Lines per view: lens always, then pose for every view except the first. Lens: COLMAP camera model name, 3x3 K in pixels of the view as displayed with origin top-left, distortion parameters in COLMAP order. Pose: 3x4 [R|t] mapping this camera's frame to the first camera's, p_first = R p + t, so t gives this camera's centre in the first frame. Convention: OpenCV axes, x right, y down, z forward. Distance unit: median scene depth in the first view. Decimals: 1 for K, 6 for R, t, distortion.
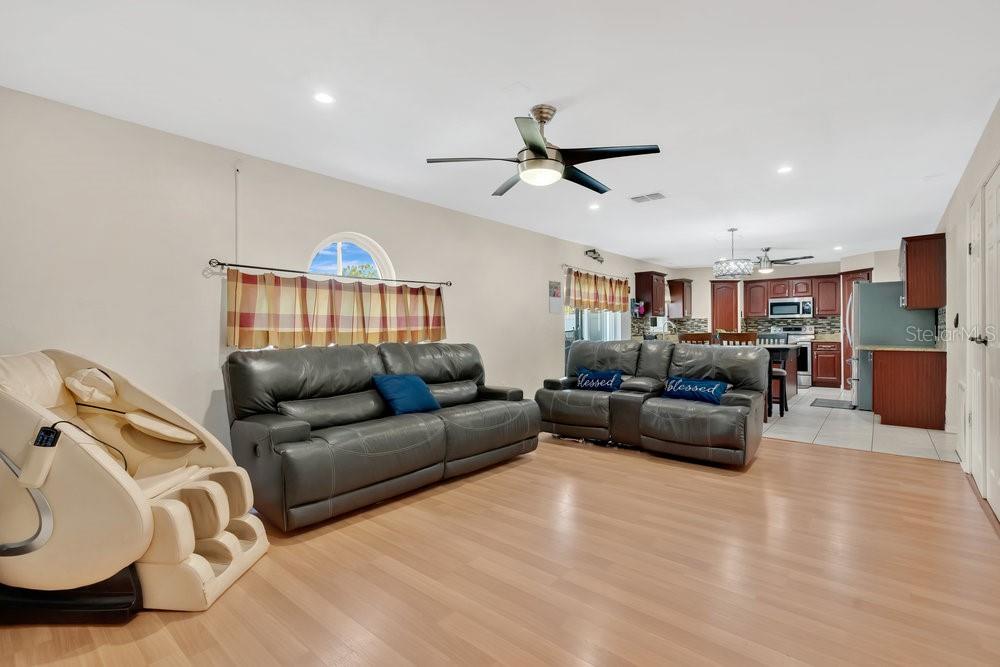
lens RADIAL K [[455.6, 0, 496.5], [0, 455.6, 332.4], [0, 0, 1]] dist [-0.006063, -0.000128]
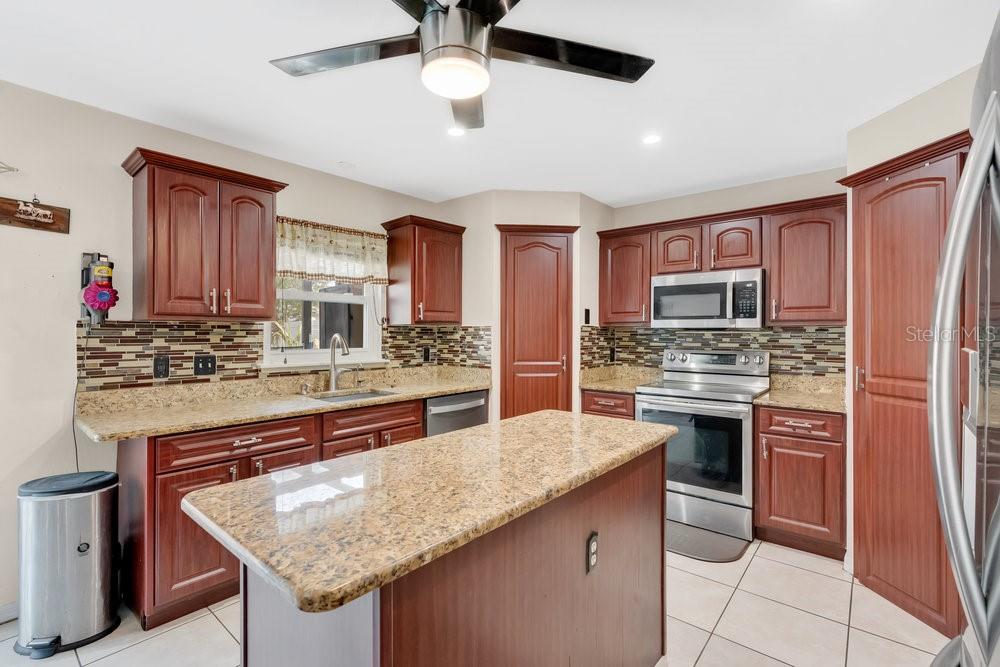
lens RADIAL K [[455.6, 0, 493.0], [0, 455.6, 330.3], [0, 0, 1]] dist [-0.006063, -0.000128]
pose [[0.999903, 0.012968, 0.005138, 0.472884], [-0.012930, 0.999889, -0.007389, -0.025201], [-0.005233, 0.007322, 0.999960, 0.633799]]
